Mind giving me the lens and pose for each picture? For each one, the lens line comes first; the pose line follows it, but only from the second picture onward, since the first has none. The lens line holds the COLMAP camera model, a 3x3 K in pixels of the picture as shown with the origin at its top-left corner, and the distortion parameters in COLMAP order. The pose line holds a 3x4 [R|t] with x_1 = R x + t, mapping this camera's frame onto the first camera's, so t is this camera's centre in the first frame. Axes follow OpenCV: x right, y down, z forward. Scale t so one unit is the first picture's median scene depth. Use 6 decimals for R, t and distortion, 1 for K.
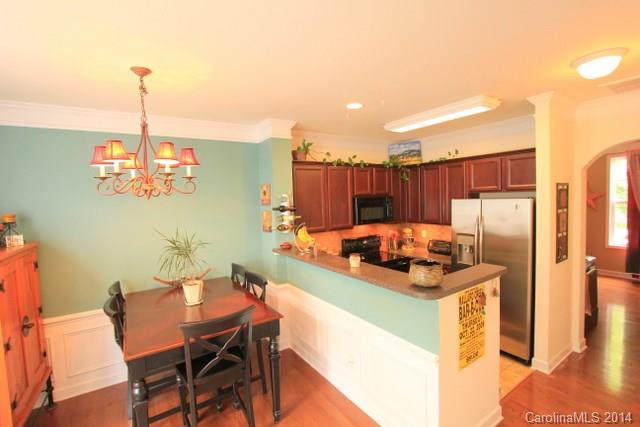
lens RADIAL K [[296.2, 0, 321.9], [0, 296.2, 214.6], [0, 0, 1]] dist [-0.017923, 0.000424]
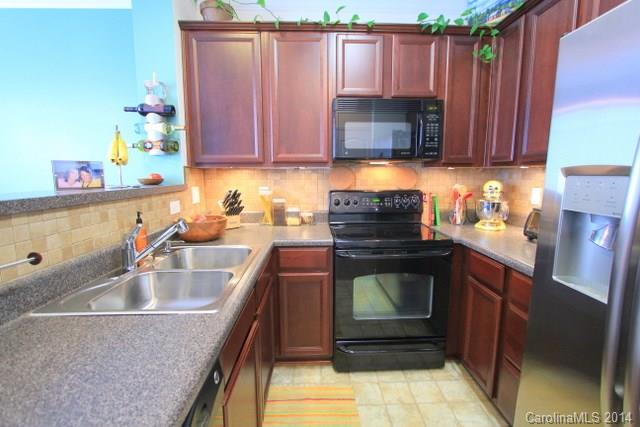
lens RADIAL K [[296.2, 0, 320.8], [0, 296.2, 212.9], [0, 0, 1]] dist [-0.017923, 0.000424]
pose [[0.847529, 0.104595, -0.520341, 0.330577], [-0.060558, 0.993044, 0.100979, 0.070811], [0.527283, -0.054072, 0.847967, 0.527200]]
